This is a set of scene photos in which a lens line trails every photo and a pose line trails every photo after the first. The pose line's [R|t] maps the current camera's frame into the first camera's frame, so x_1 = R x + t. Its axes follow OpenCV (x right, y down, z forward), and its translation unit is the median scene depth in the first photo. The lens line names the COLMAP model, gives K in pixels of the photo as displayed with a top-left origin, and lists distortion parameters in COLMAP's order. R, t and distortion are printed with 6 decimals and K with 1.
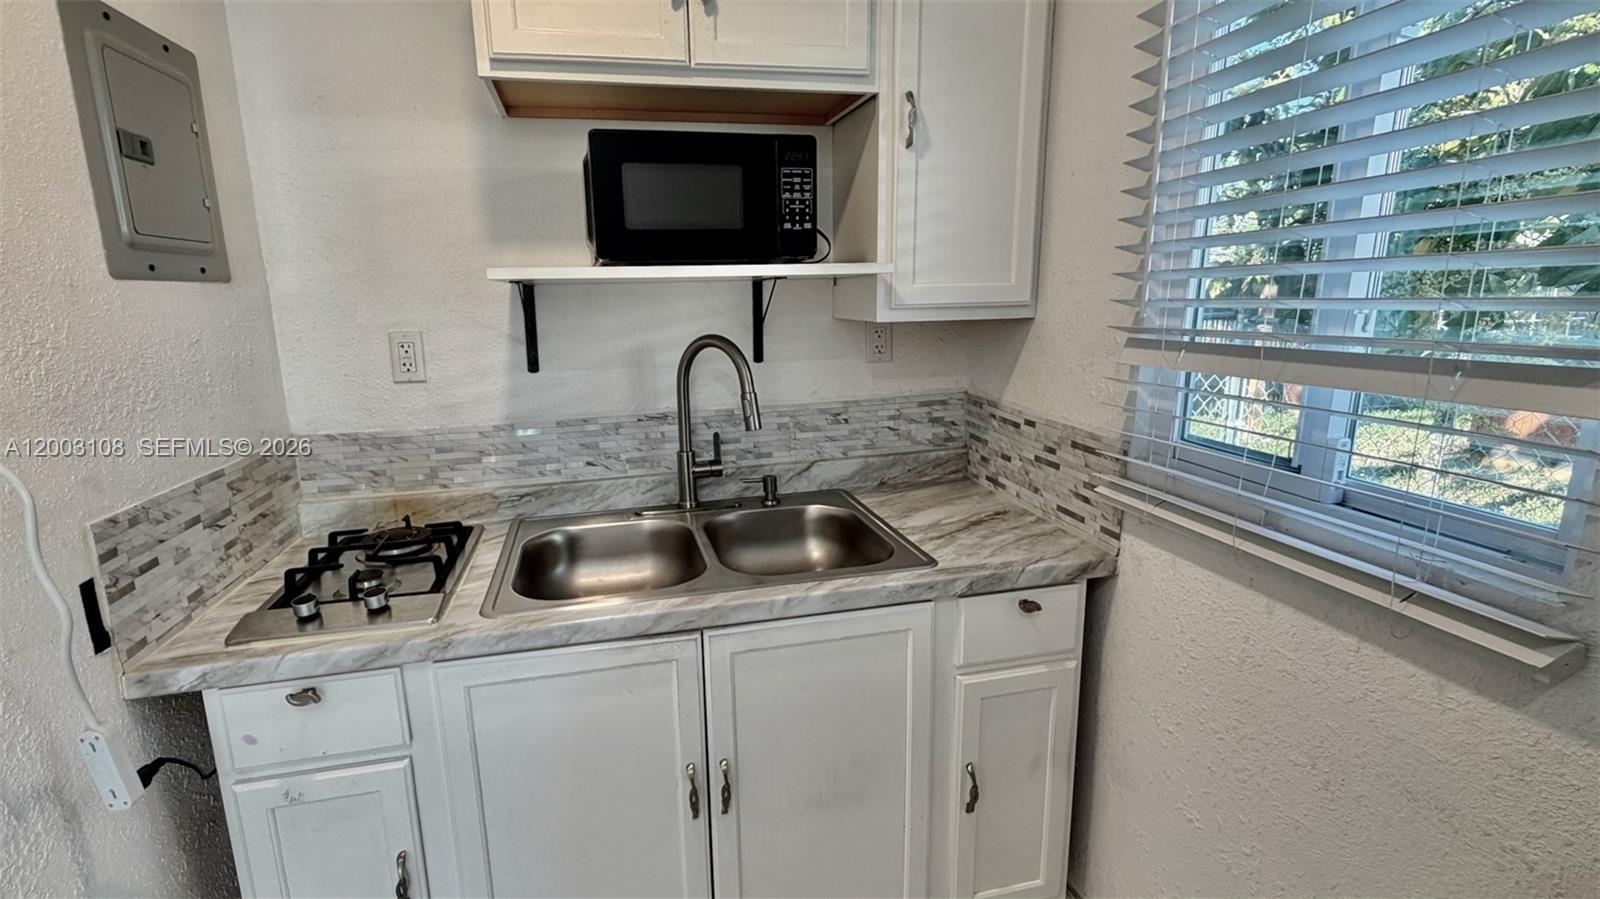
lens RADIAL K [[712.6, 0, 754.2], [0, 712.6, 444.0], [0, 0, 1]] dist [-0.000258, 0.000088]
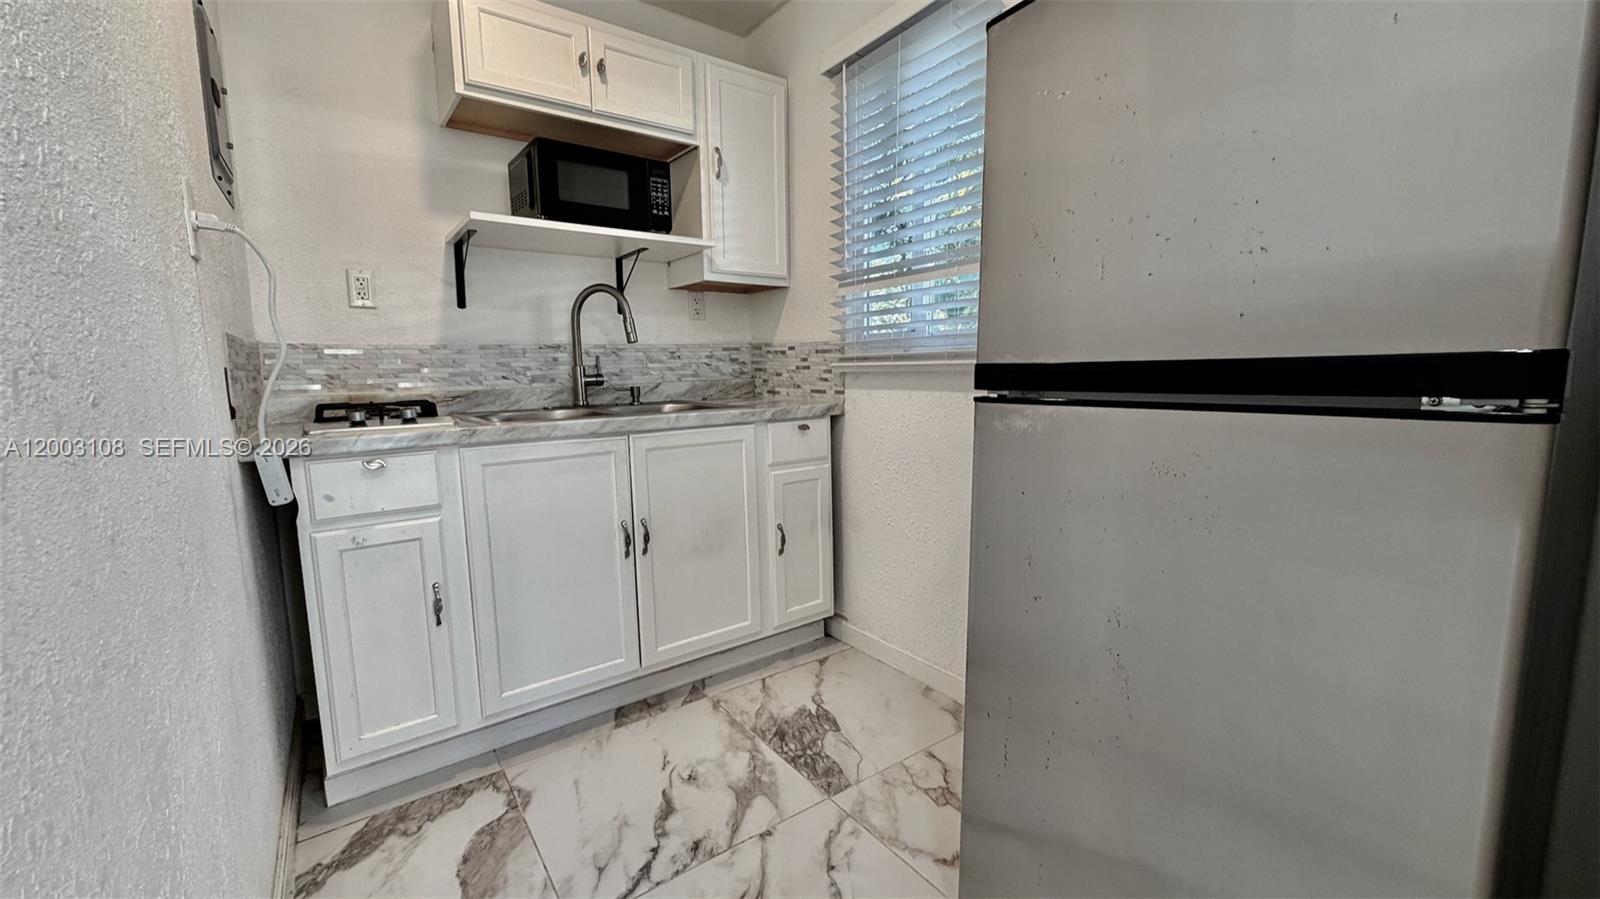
lens RADIAL K [[633.7, 0, 796.2], [0, 633.7, 446.1], [0, 0, 1]] dist [-0.000215, 0.000387]
pose [[0.911097, -0.045568, 0.409666, -0.258383], [0.080881, 0.994313, -0.069279, 0.337517], [-0.404180, 0.096254, 0.909601, -0.400393]]
